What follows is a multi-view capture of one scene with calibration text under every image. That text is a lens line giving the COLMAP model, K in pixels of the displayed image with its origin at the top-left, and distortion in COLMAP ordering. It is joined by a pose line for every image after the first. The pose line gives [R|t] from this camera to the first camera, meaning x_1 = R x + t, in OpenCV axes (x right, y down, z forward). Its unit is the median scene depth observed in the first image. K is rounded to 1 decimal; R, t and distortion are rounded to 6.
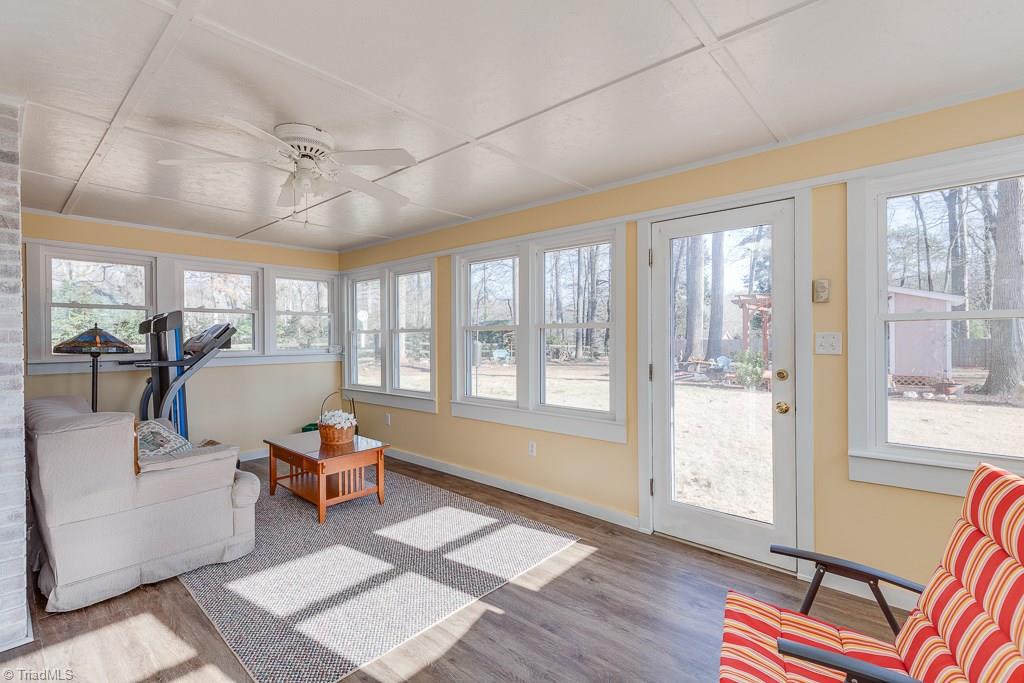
lens RADIAL K [[458.7, 0, 521.4], [0, 458.7, 340.1], [0, 0, 1]] dist [0.003035, -0.000258]
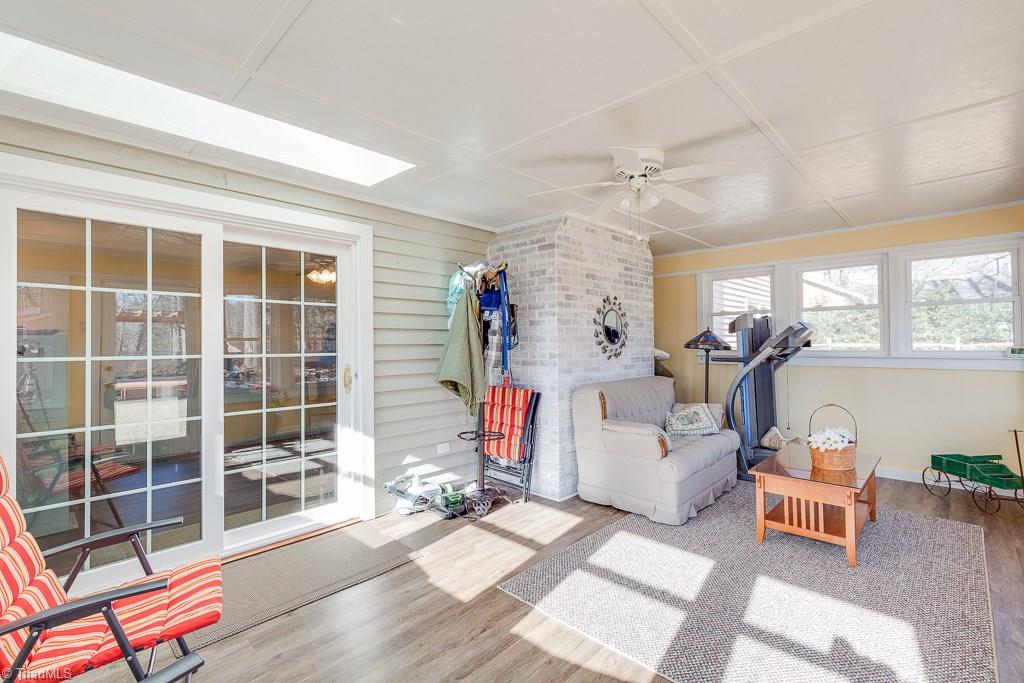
lens RADIAL K [[458.7, 0, 521.3], [0, 458.7, 341.4], [0, 0, 1]] dist [0.003035, -0.000258]
pose [[-0.046272, 0.008360, -0.998894, 0.649155], [0.009185, 0.999926, 0.007943, -0.016426], [0.998887, -0.008808, -0.046345, 0.751175]]
